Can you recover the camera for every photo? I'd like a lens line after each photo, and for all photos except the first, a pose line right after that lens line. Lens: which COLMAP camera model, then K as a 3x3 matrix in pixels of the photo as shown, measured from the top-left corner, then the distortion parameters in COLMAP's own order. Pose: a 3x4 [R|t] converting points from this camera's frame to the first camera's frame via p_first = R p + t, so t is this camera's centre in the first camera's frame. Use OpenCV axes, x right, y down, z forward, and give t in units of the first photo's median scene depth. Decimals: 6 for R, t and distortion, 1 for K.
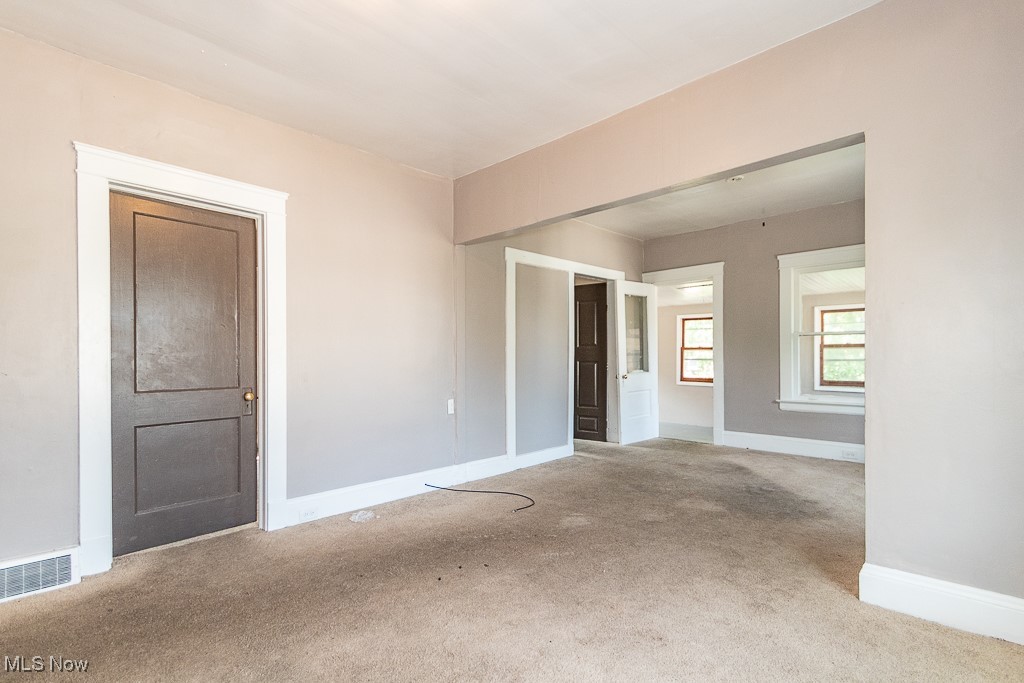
lens RADIAL K [[470.4, 0, 509.0], [0, 470.4, 363.2], [0, 0, 1]] dist [0.002680, 0.000255]
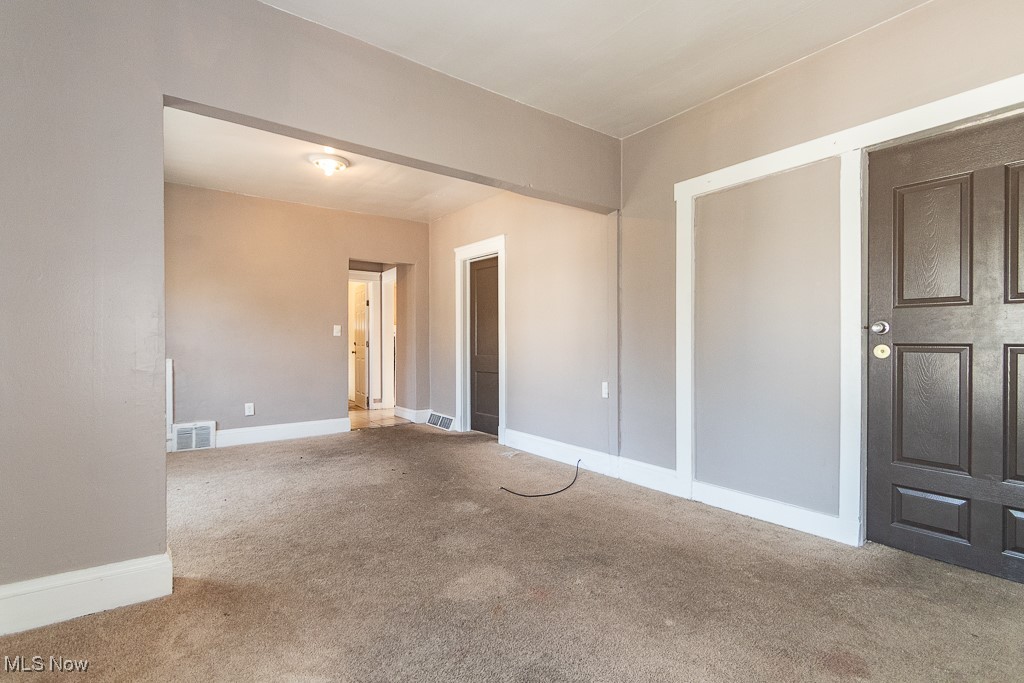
lens RADIAL K [[484.2, 0, 512.0], [0, 484.2, 341.5], [0, 0, 1]] dist [-0.000865, -0.000174]
pose [[-0.152649, 0.008006, -0.988248, 0.859367], [-0.001068, 0.999965, 0.008266, -0.011788], [0.988280, 0.002318, -0.152636, 0.963444]]
